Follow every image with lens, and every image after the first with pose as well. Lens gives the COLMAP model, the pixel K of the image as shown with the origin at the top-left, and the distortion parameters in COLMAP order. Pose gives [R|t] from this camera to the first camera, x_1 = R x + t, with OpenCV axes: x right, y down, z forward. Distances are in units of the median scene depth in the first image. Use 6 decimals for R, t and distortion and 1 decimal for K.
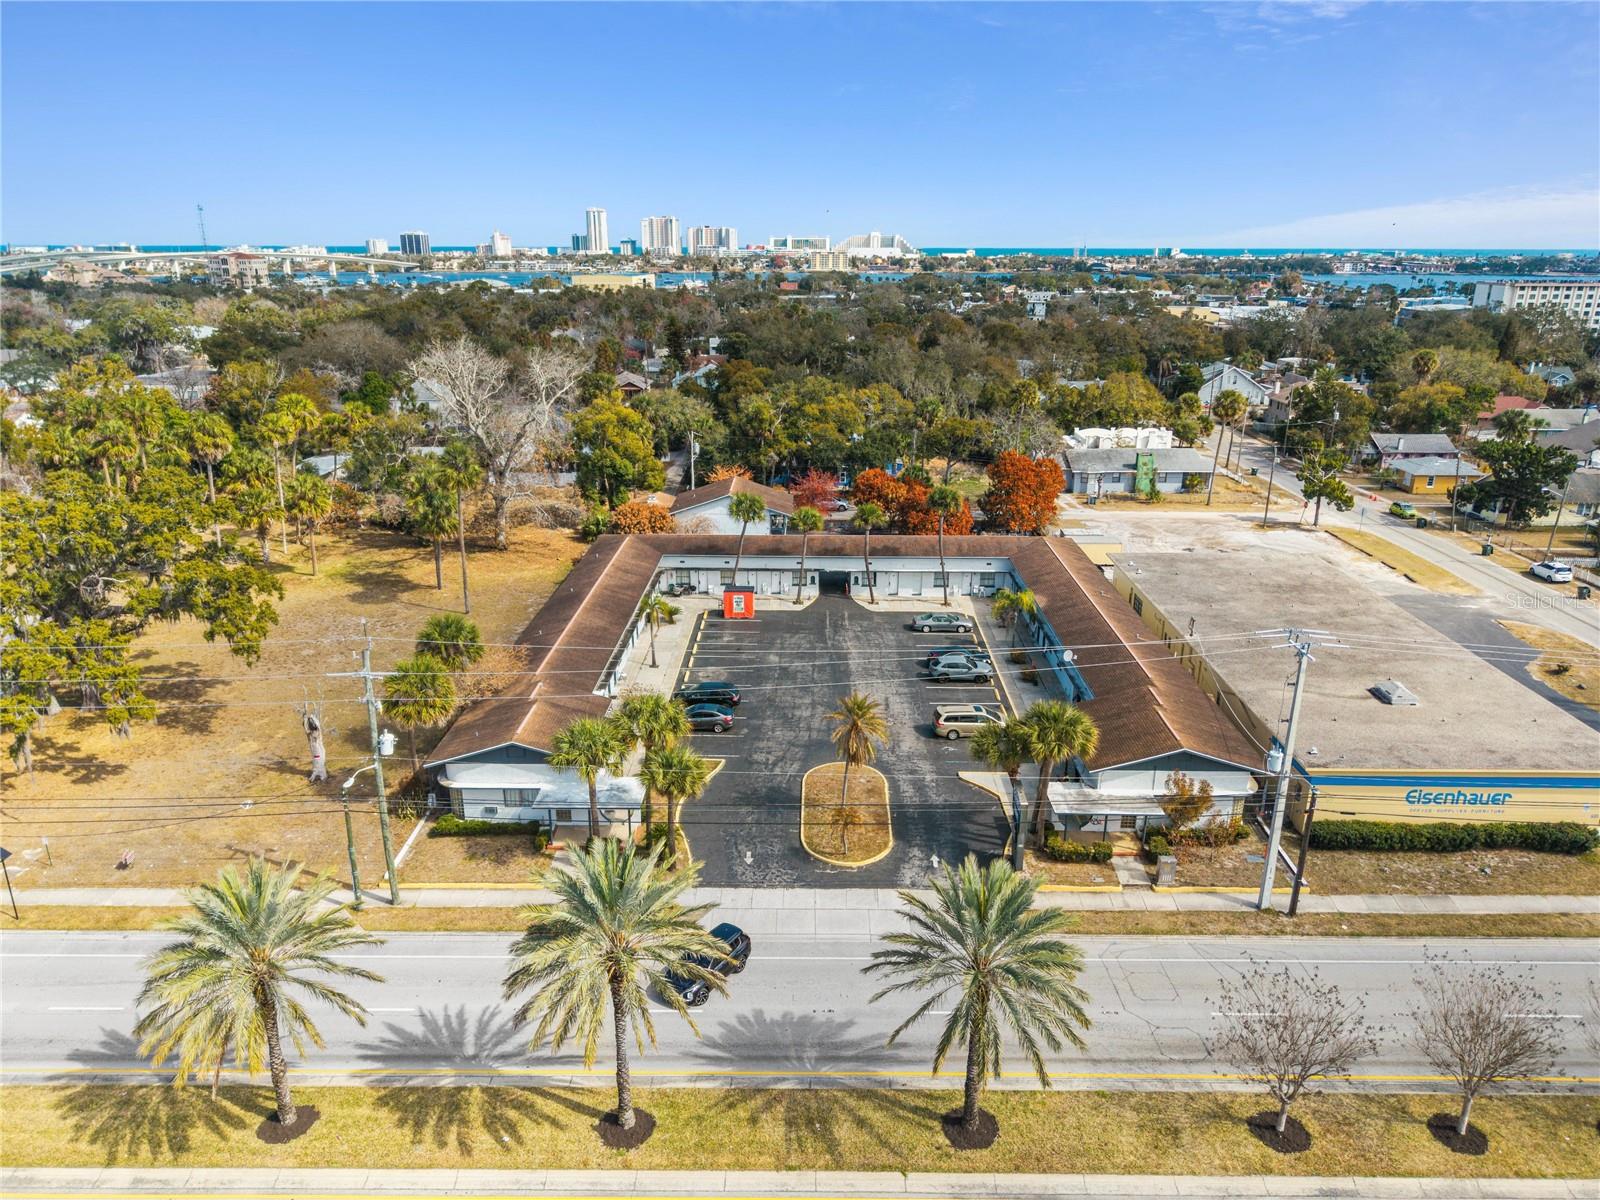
lens RADIAL K [[1093.5, 0, 784.2], [0, 1093.5, 596.9], [0, 0, 1]] dist [-0.006649, -0.003455]
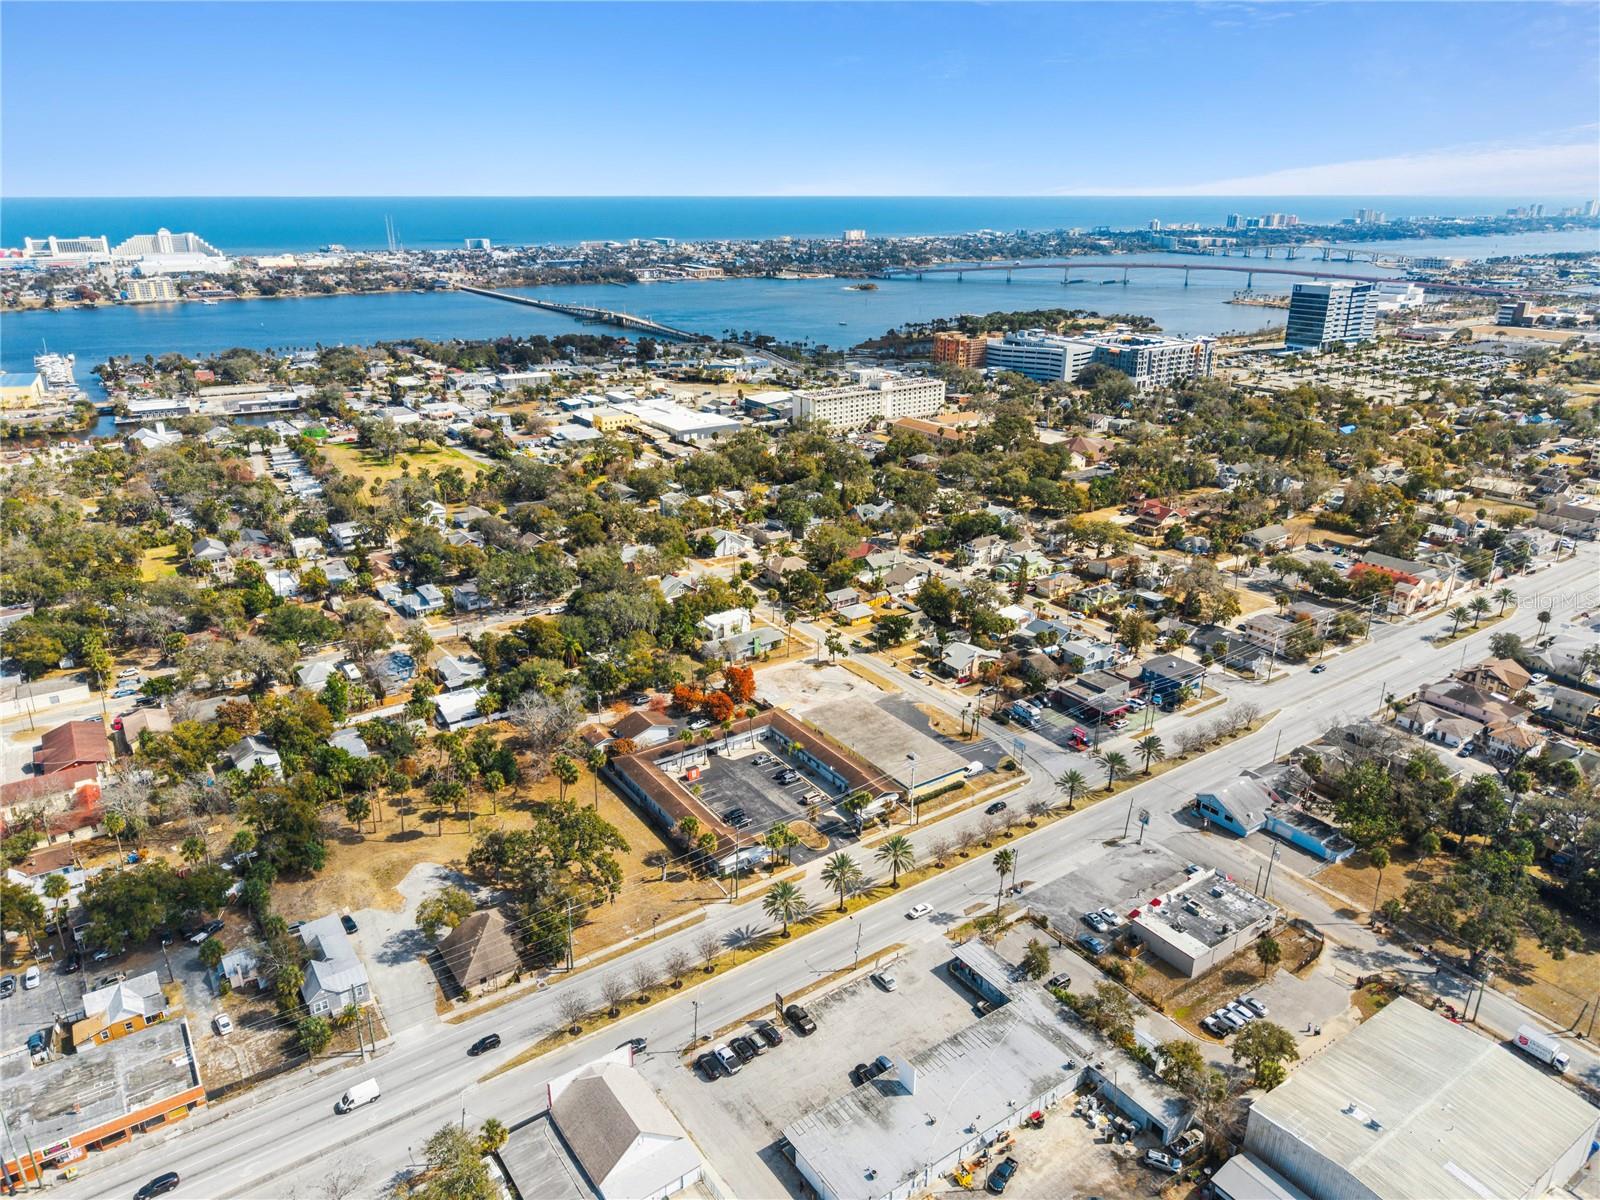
lens RADIAL K [[1086.1, 0, 794.6], [0, 1086.1, 597.2], [0, 0, 1]] dist [0.012516, -0.007234]
pose [[0.811451, -0.203917, 0.547691, -1.567853], [0.179804, 0.978805, 0.098035, -0.817670], [-0.556074, 0.018926, 0.830917, -1.727644]]
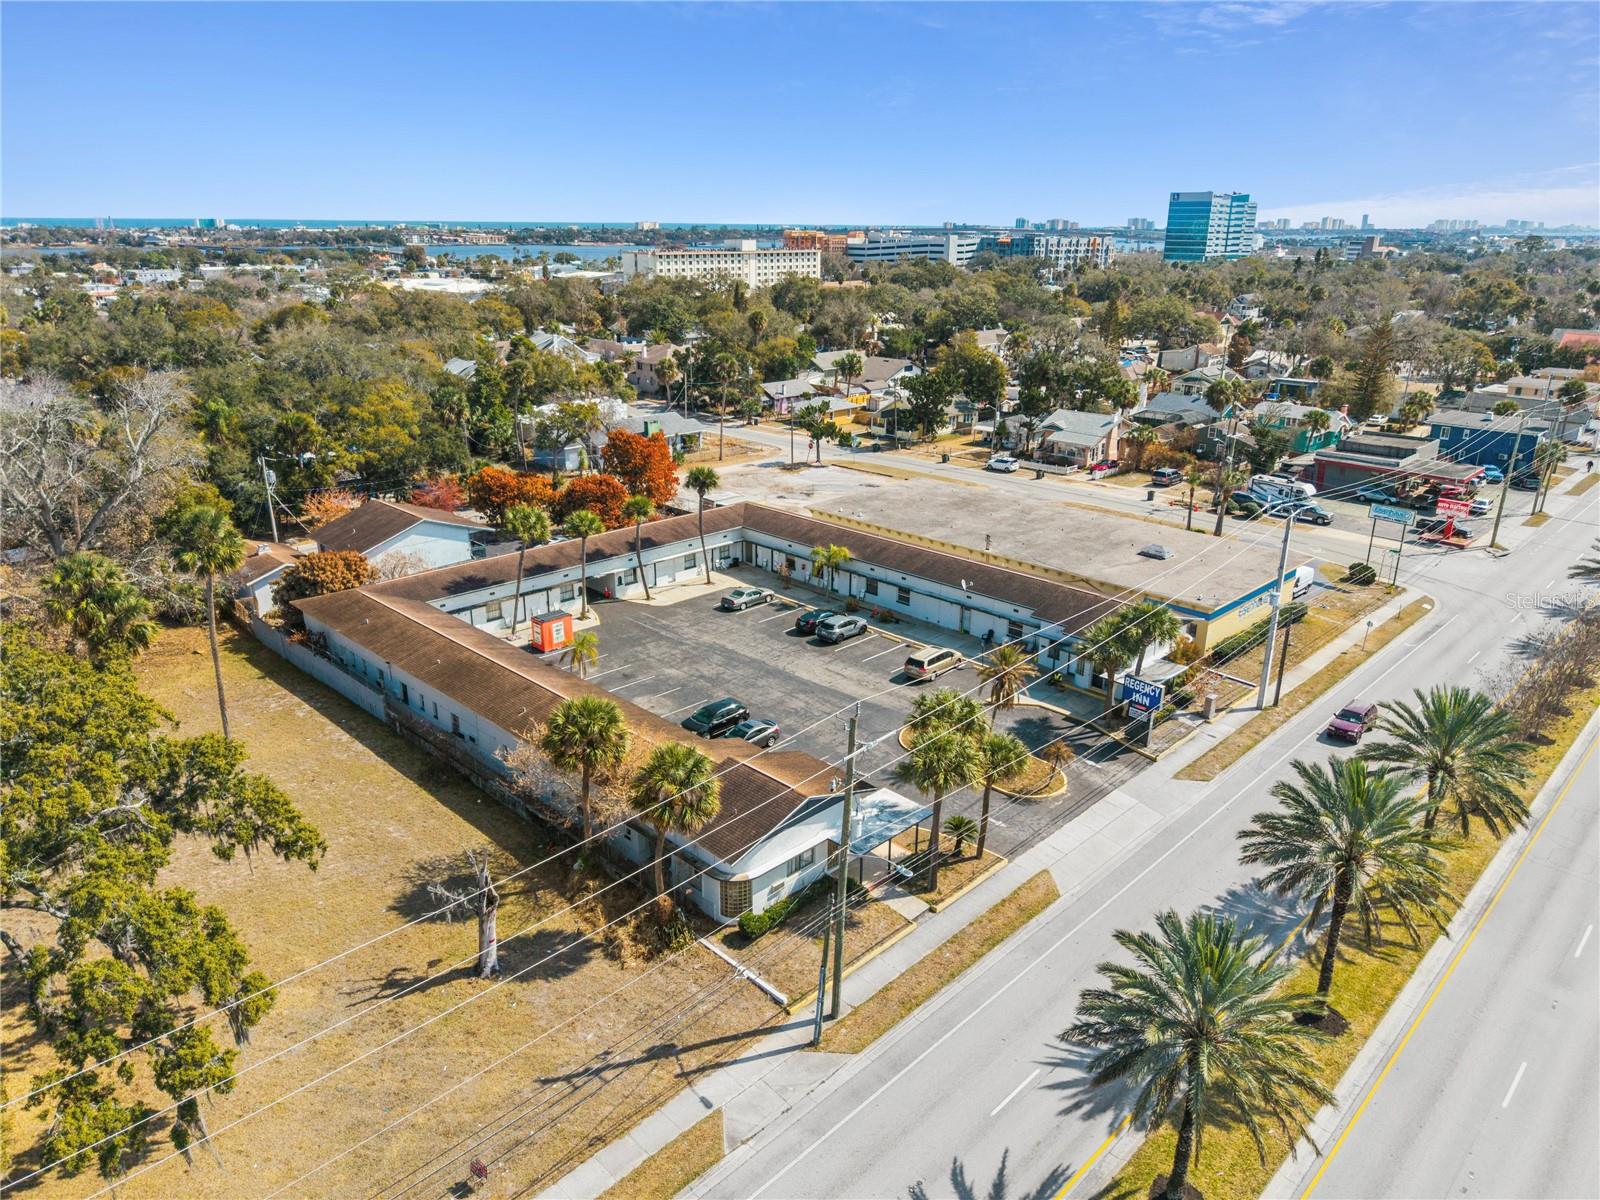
lens RADIAL K [[1078.6, 0, 797.1], [0, 1078.6, 662.4], [0, 0, 1]] dist [0.013511, -0.001435]
pose [[0.687641, -0.271114, 0.673533, -0.662772], [0.217763, 0.961972, 0.164893, -0.094577], [-0.692625, 0.033283, 0.720530, 0.316491]]
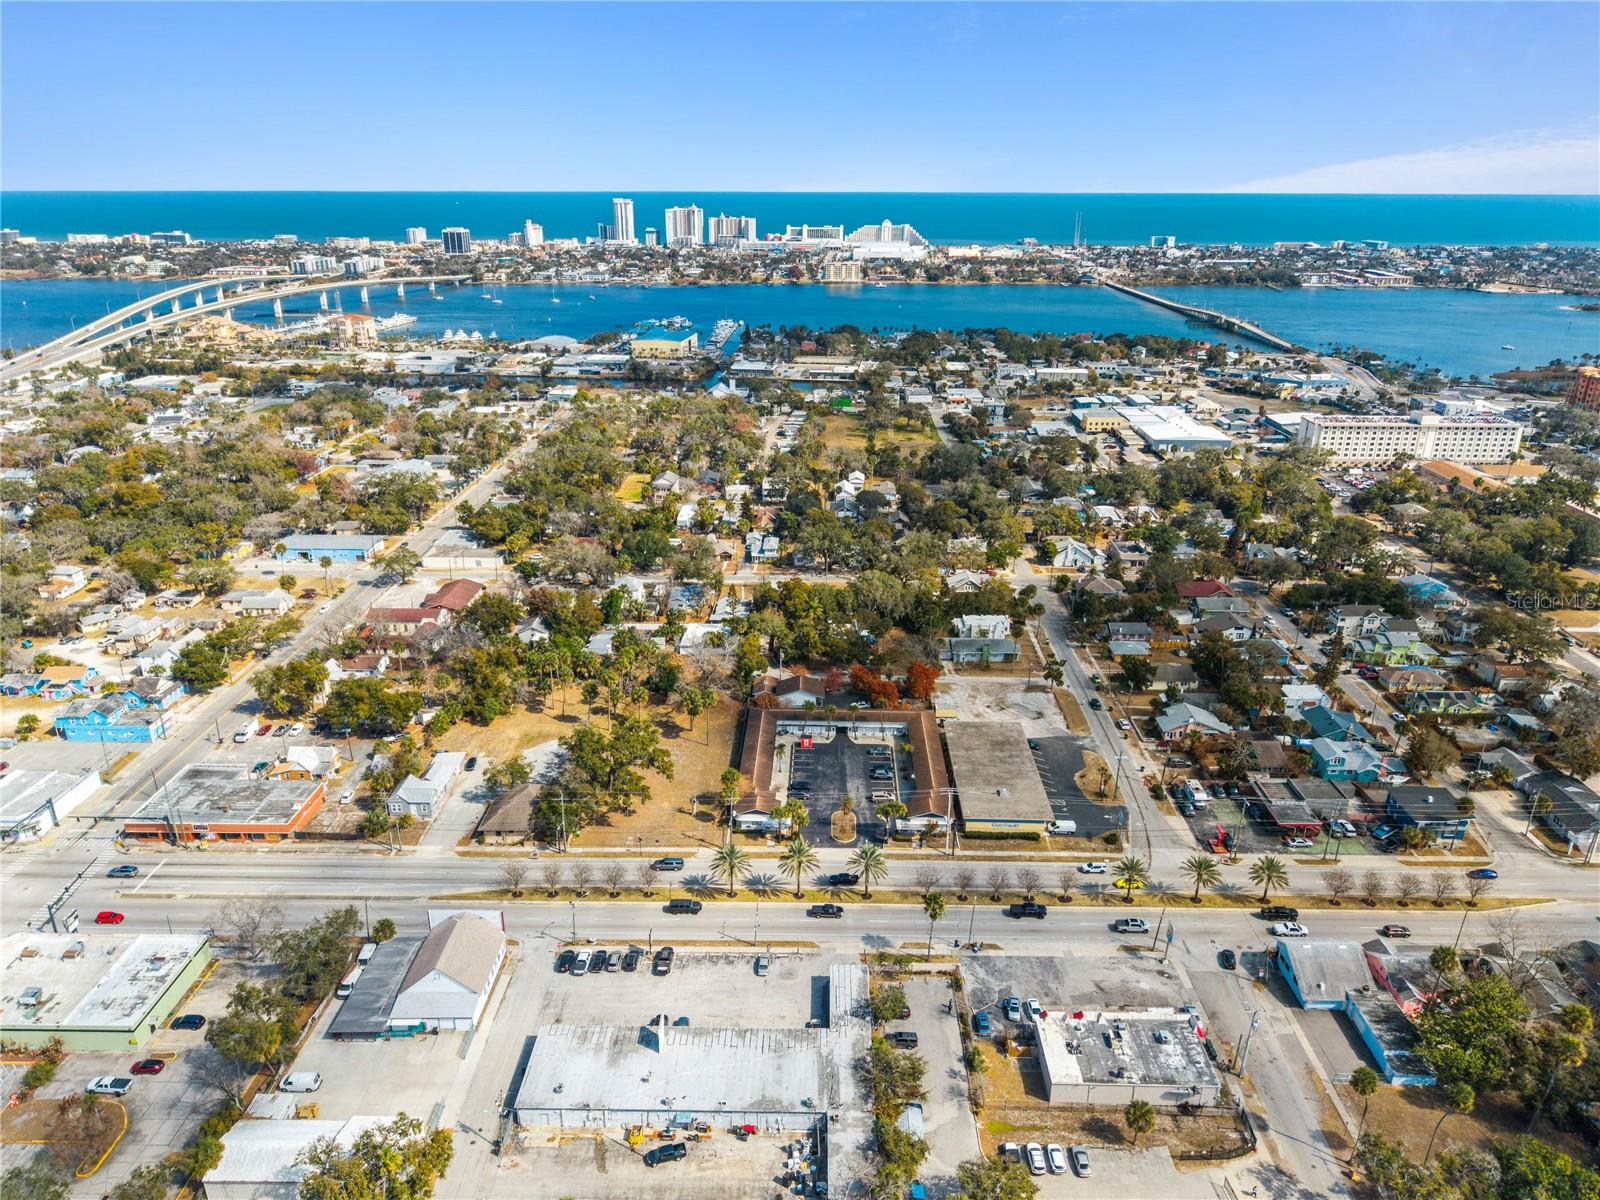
lens RADIAL K [[1086.1, 0, 794.6], [0, 1086.1, 597.2], [0, 0, 1]] dist [0.012516, -0.007234]
pose [[0.999984, 0.005574, -0.000295, -0.095930], [-0.005553, 0.998838, 0.047875, -0.644157], [0.000561, -0.047873, 0.998853, -2.250108]]
